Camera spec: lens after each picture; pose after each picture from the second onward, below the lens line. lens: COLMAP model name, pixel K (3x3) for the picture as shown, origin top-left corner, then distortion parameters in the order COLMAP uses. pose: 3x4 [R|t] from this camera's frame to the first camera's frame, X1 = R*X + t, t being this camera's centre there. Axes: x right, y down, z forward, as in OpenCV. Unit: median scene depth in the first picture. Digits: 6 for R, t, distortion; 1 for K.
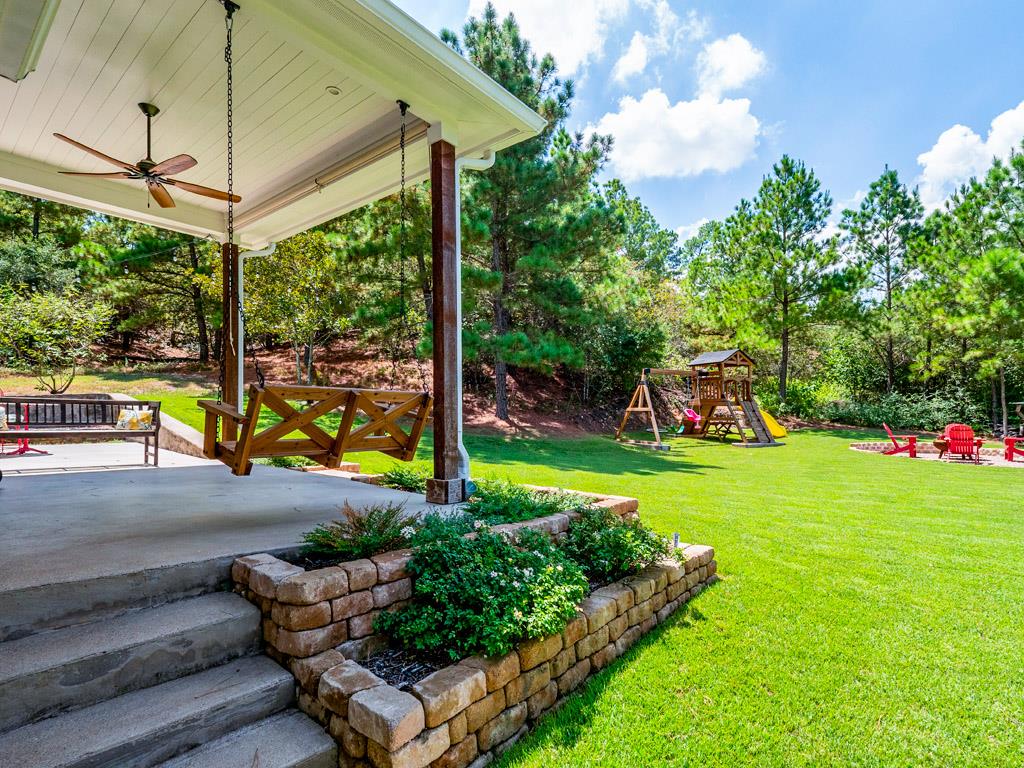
lens RADIAL K [[461.6, 0, 554.8], [0, 461.6, 393.6], [0, 0, 1]] dist [-0.002624, -0.005817]
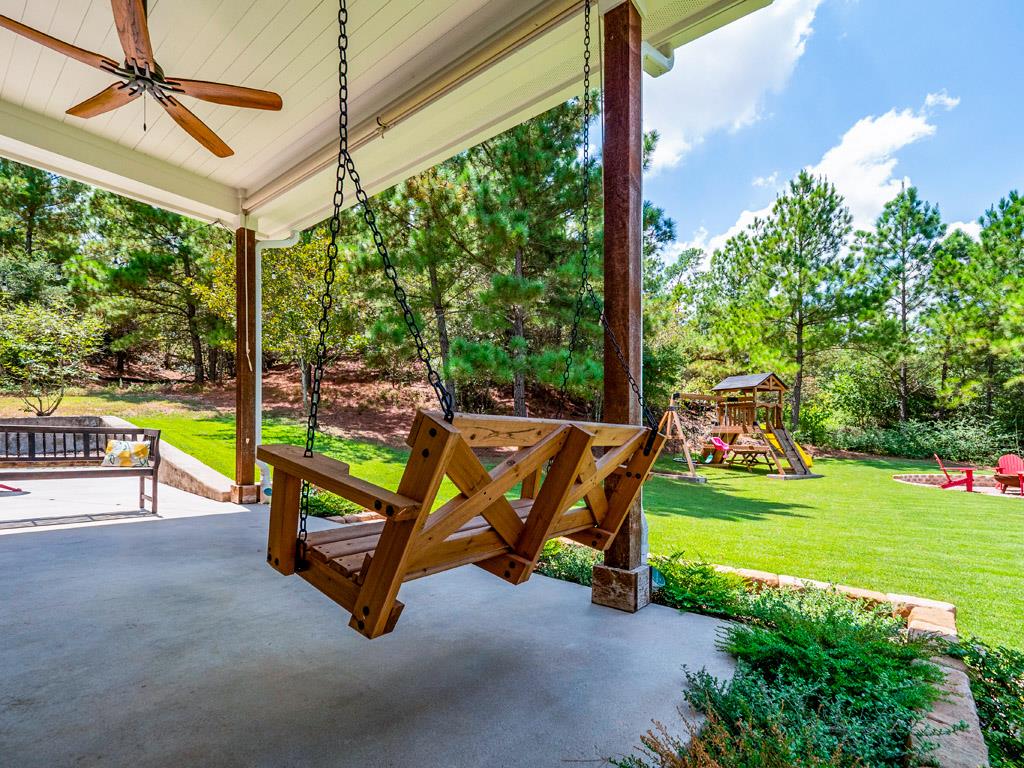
lens RADIAL K [[443.3, 0, 515.5], [0, 443.3, 420.3], [0, 0, 1]] dist [-0.015446, -0.000783]
pose [[0.999820, 0.006176, -0.017931, -0.095575], [-0.006127, 0.999977, 0.002786, 0.000614], [0.017948, -0.002676, 0.999835, 0.106276]]
